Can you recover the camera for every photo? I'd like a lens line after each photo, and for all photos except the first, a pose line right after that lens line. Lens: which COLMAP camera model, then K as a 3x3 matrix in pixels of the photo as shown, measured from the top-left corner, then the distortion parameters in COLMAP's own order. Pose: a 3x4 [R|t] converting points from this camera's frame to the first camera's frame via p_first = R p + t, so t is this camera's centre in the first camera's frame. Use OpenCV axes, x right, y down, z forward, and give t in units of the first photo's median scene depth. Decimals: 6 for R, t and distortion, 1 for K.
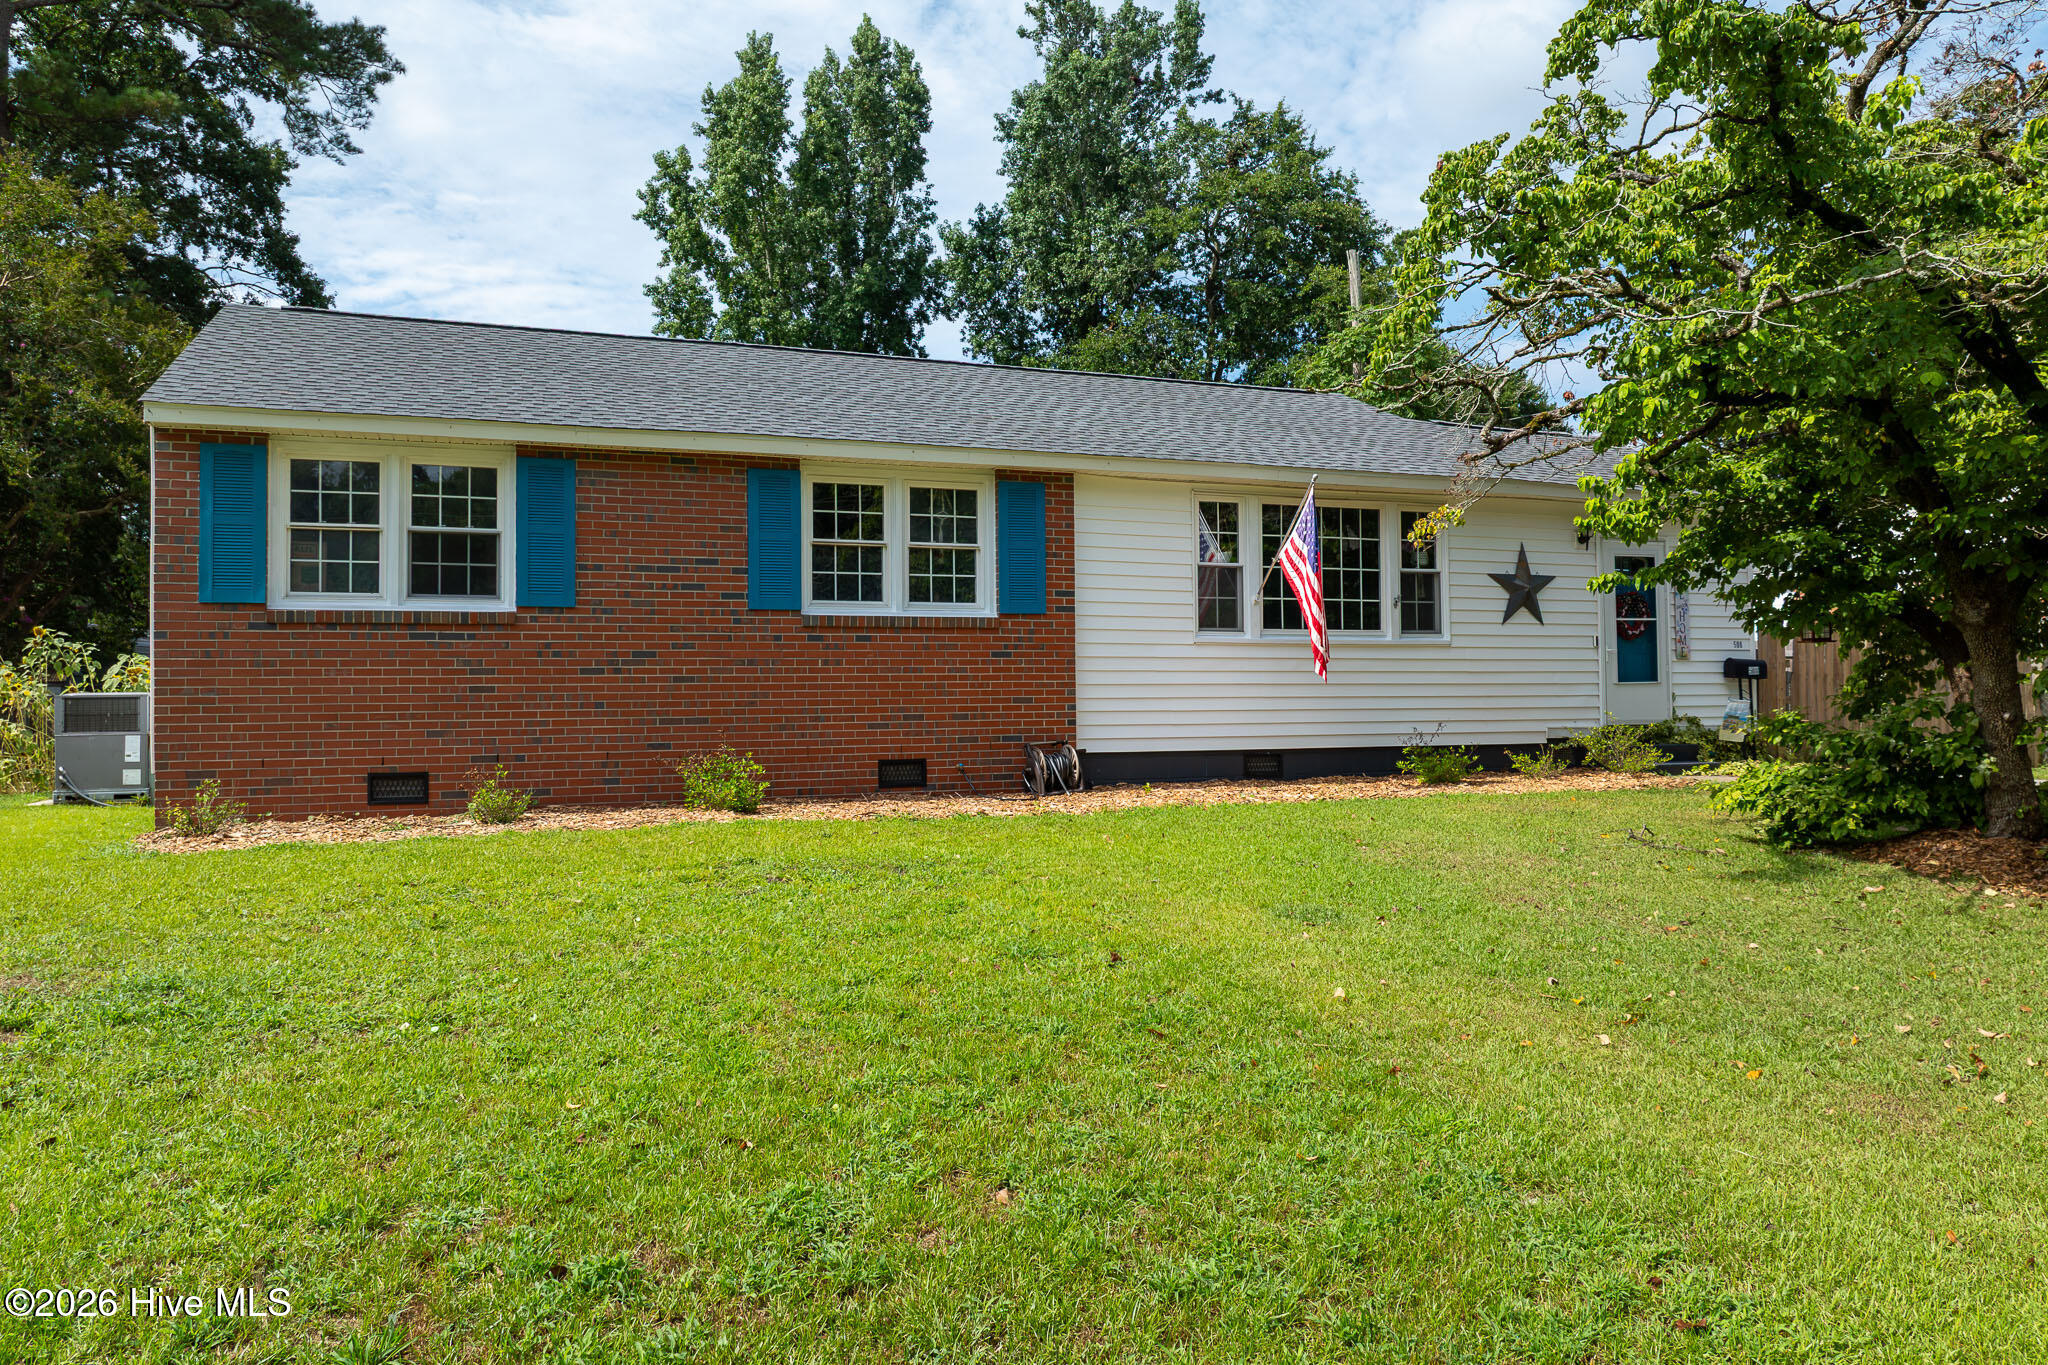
lens RADIAL K [[1443.0, 0, 1035.4], [0, 1443.0, 675.3], [0, 0, 1]] dist [-0.035727, -0.000349]
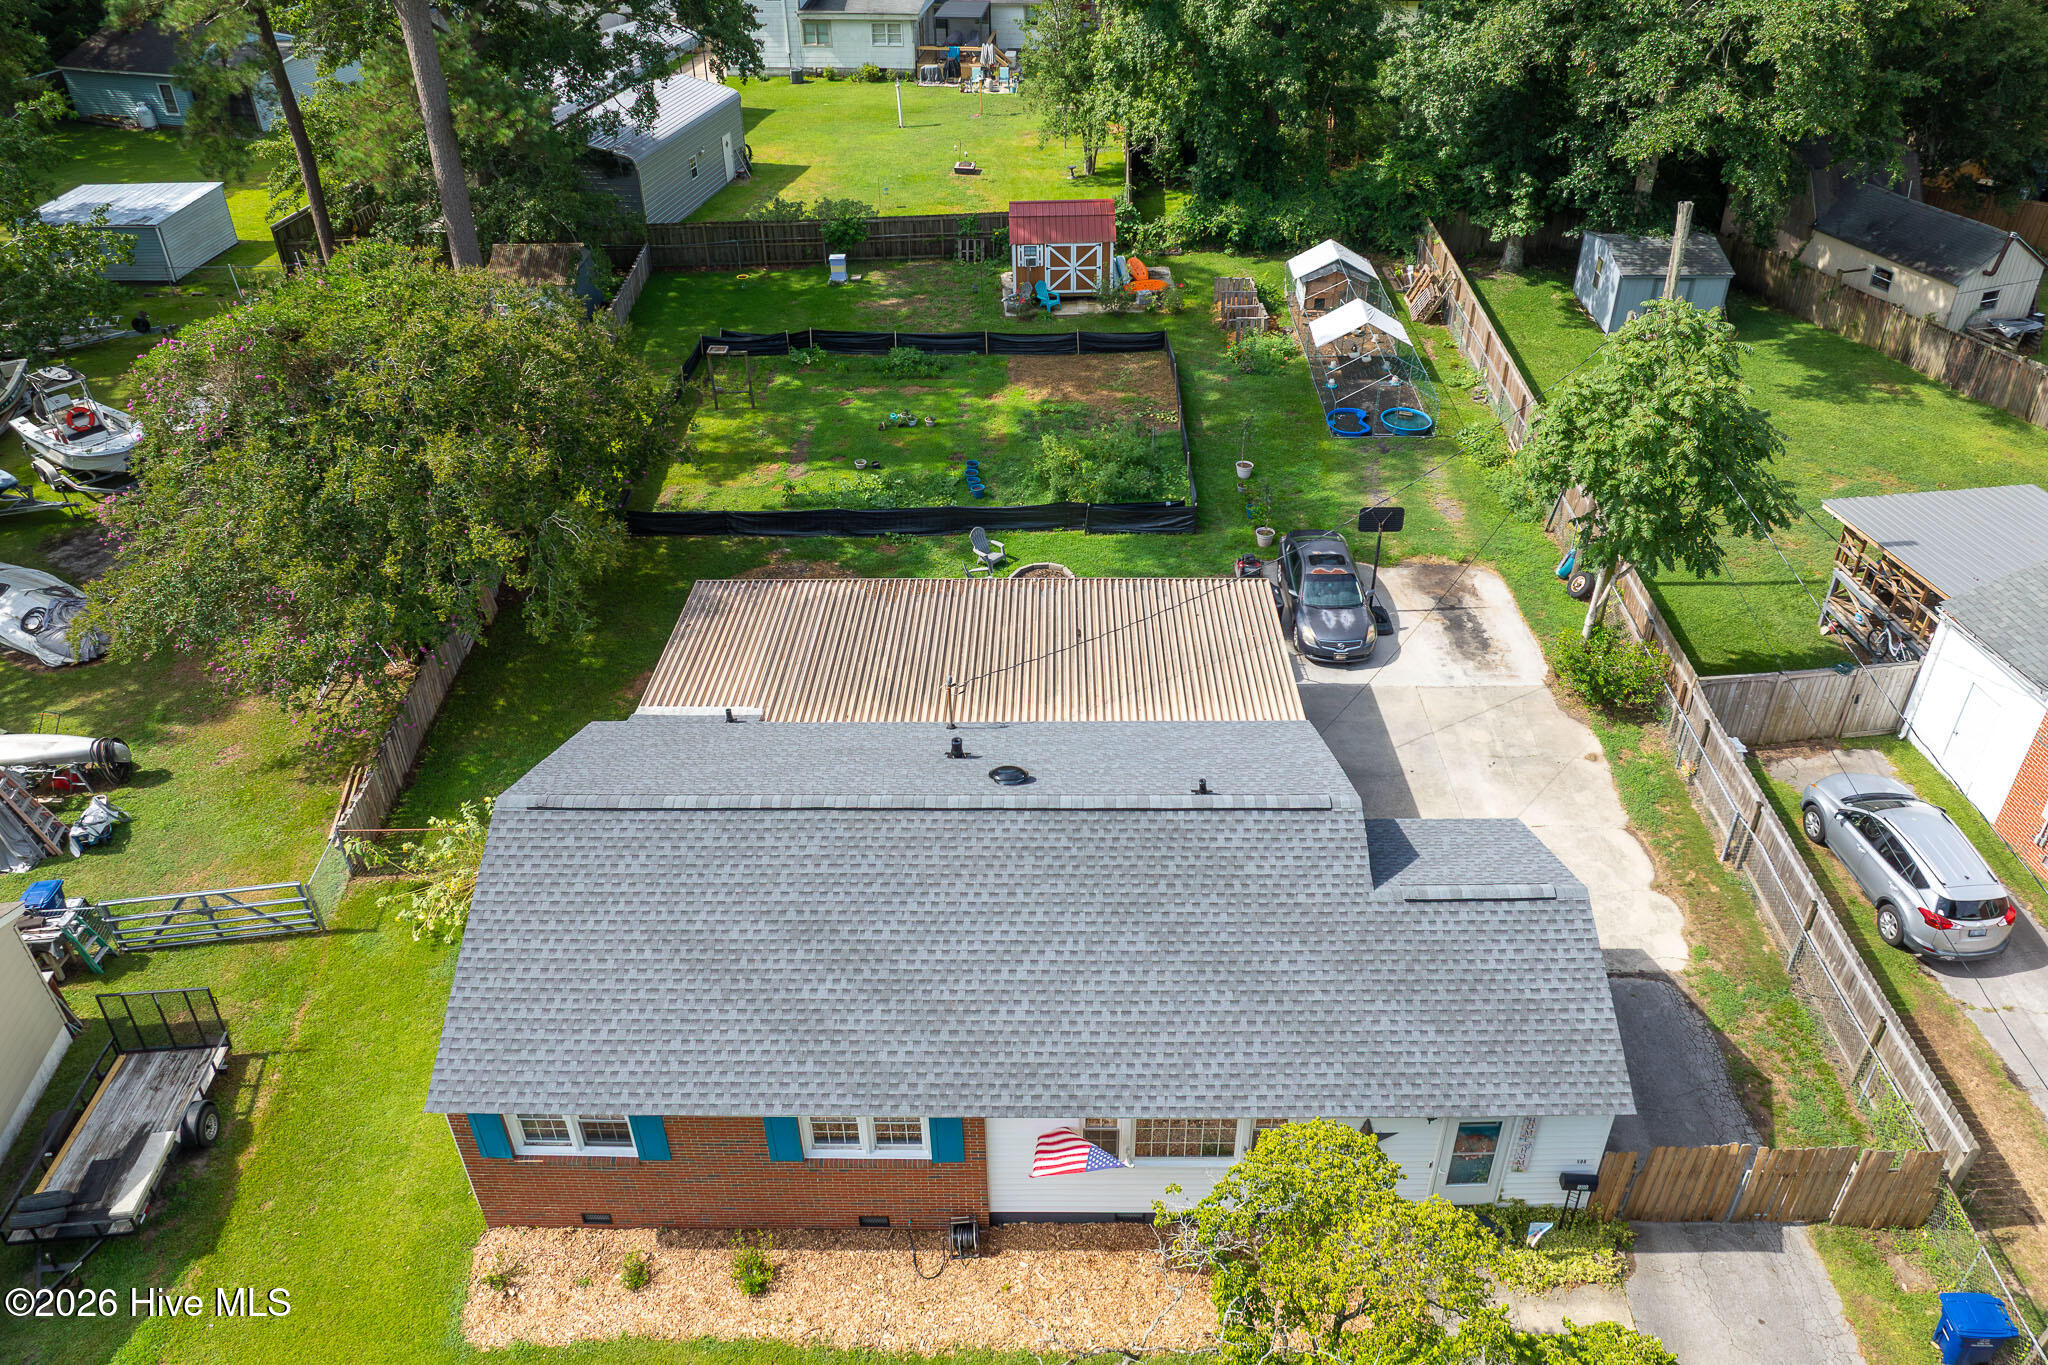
lens RADIAL K [[1443.0, 0, 1026.6], [0, 1443.0, 598.9], [0, 0, 1]] dist [-0.035727, -0.000349]
pose [[0.924718, 0.204195, -0.321248, 0.405697], [0.015602, 0.822901, 0.567971, -1.302001], [0.380332, -0.530225, 0.757766, 0.174885]]
